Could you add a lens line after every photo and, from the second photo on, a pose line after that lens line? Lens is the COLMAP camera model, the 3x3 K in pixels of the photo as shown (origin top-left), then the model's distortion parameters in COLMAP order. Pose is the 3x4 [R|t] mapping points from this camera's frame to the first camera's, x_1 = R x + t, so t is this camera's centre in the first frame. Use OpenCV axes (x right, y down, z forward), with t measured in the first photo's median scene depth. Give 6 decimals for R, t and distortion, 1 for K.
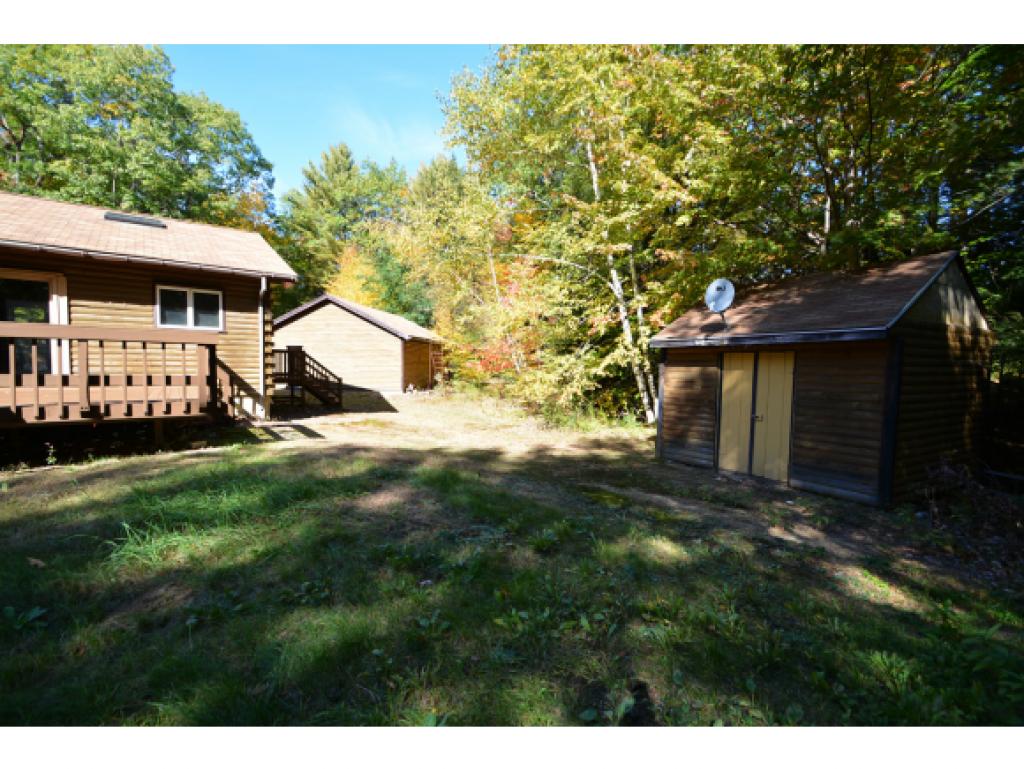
lens RADIAL K [[450.5, 0, 504.9], [0, 450.5, 395.8], [0, 0, 1]] dist [0.022287, -0.019902]
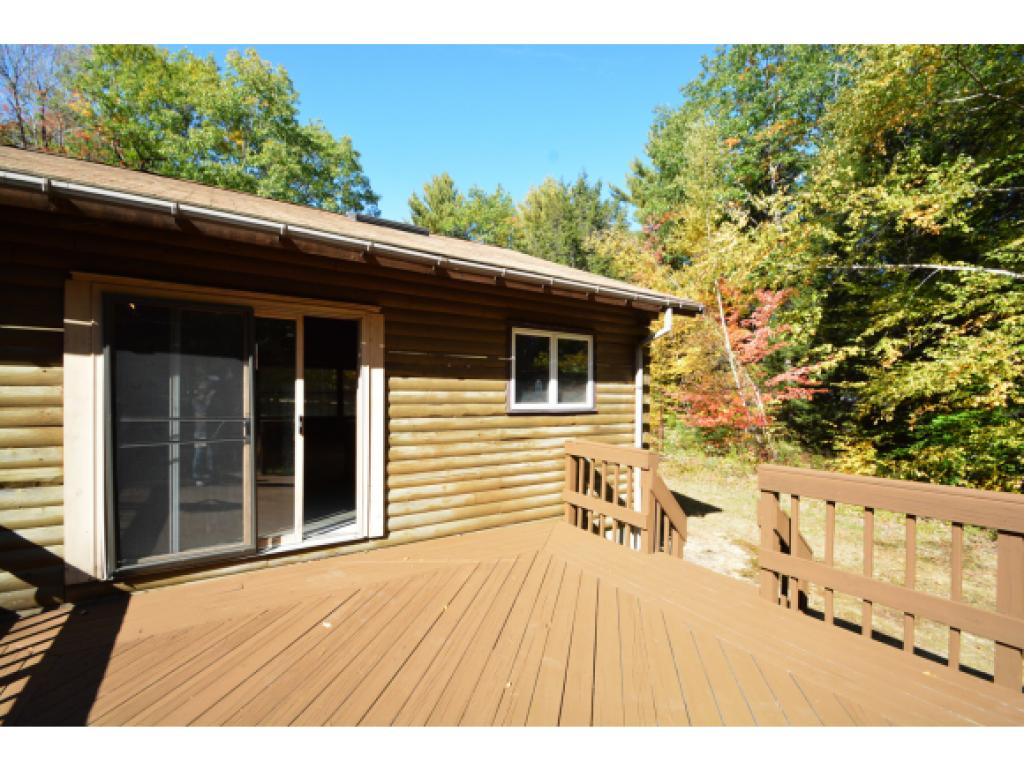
lens RADIAL K [[464.8, 0, 511.0], [0, 464.8, 406.9], [0, 0, 1]] dist [0.000614, -0.021826]
pose [[0.994319, -0.004269, -0.106352, -0.684819], [-0.001440, 0.998564, -0.053544, -0.136653], [0.106428, 0.053393, 0.992886, 0.501410]]
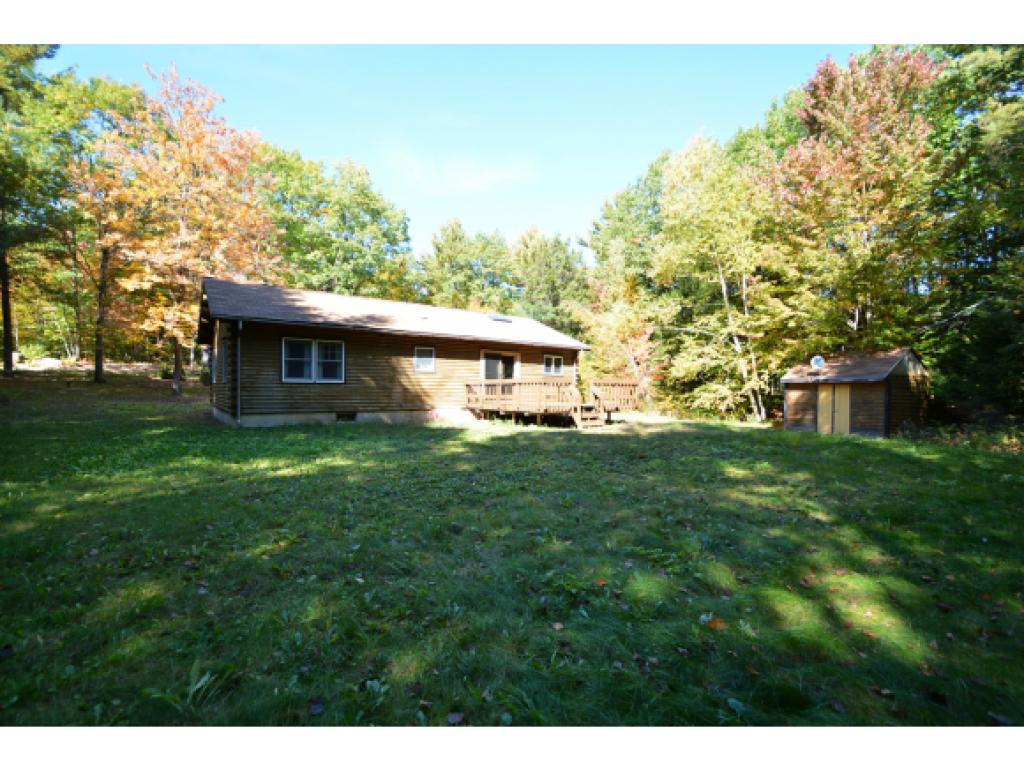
lens RADIAL K [[450.5, 0, 504.9], [0, 450.5, 395.8], [0, 0, 1]] dist [0.022287, -0.019902]
pose [[0.997922, -0.003137, -0.064363, -0.789266], [-0.000968, 0.997971, -0.063655, 0.090191], [0.064432, 0.063585, 0.995894, -1.154539]]
